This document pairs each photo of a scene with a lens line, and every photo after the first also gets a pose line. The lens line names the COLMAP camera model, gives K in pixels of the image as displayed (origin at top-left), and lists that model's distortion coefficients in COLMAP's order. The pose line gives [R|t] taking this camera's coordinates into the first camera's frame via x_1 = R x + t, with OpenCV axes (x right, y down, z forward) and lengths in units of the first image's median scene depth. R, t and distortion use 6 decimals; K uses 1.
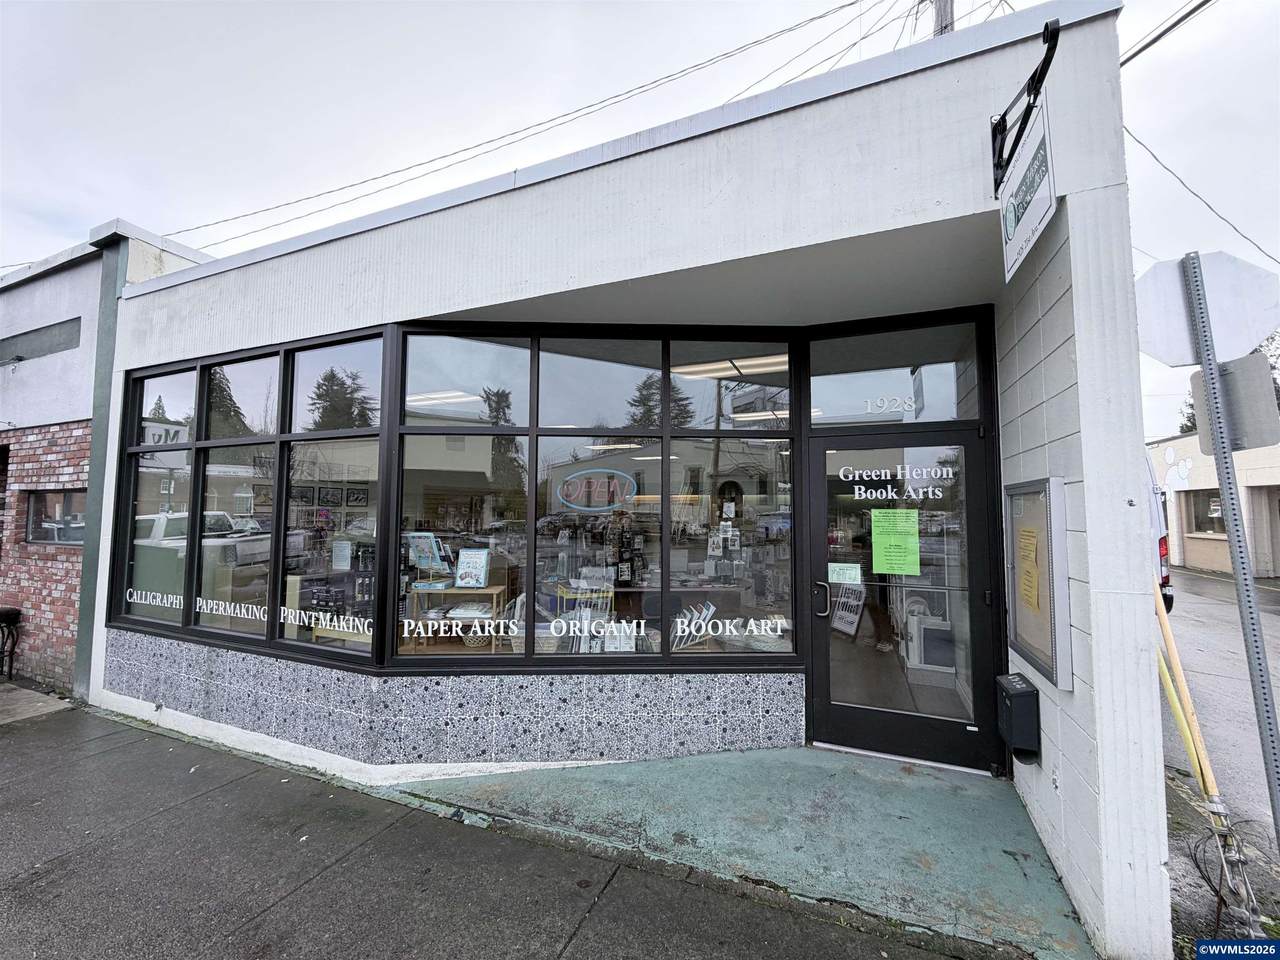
lens RADIAL K [[515.5, 0, 634.9], [0, 515.5, 478.6], [0, 0, 1]] dist [-0.003301, -0.000044]
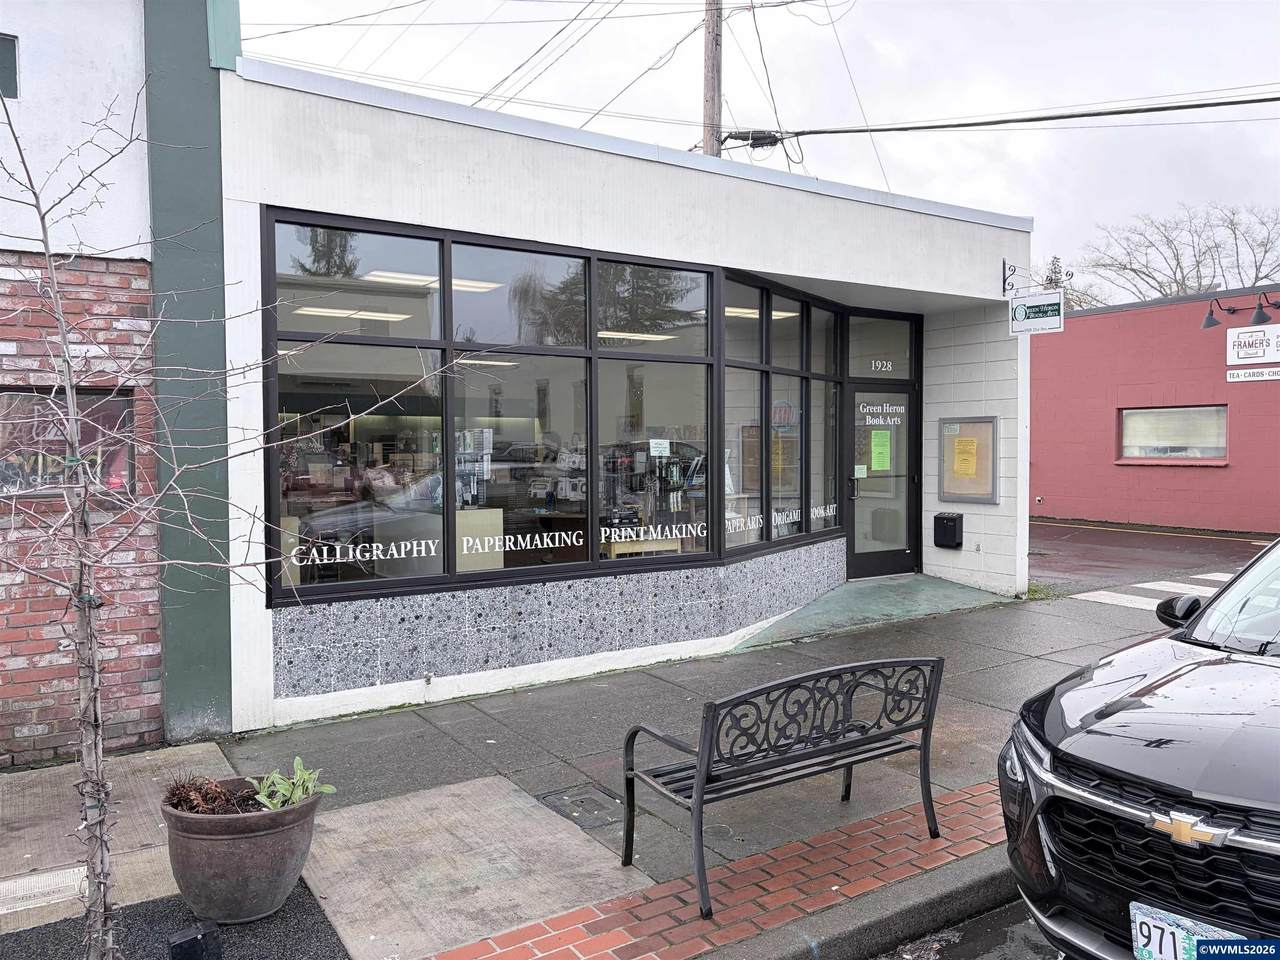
lens RADIAL K [[922.2, 0, 643.0], [0, 922.2, 481.9], [0, 0, 1]] dist [0.008087, 0.000727]
pose [[0.574572, -0.039126, 0.817519, -2.275610], [-0.034113, 0.996844, 0.071684, 0.036494], [-0.817743, -0.069076, 0.571424, -0.071040]]
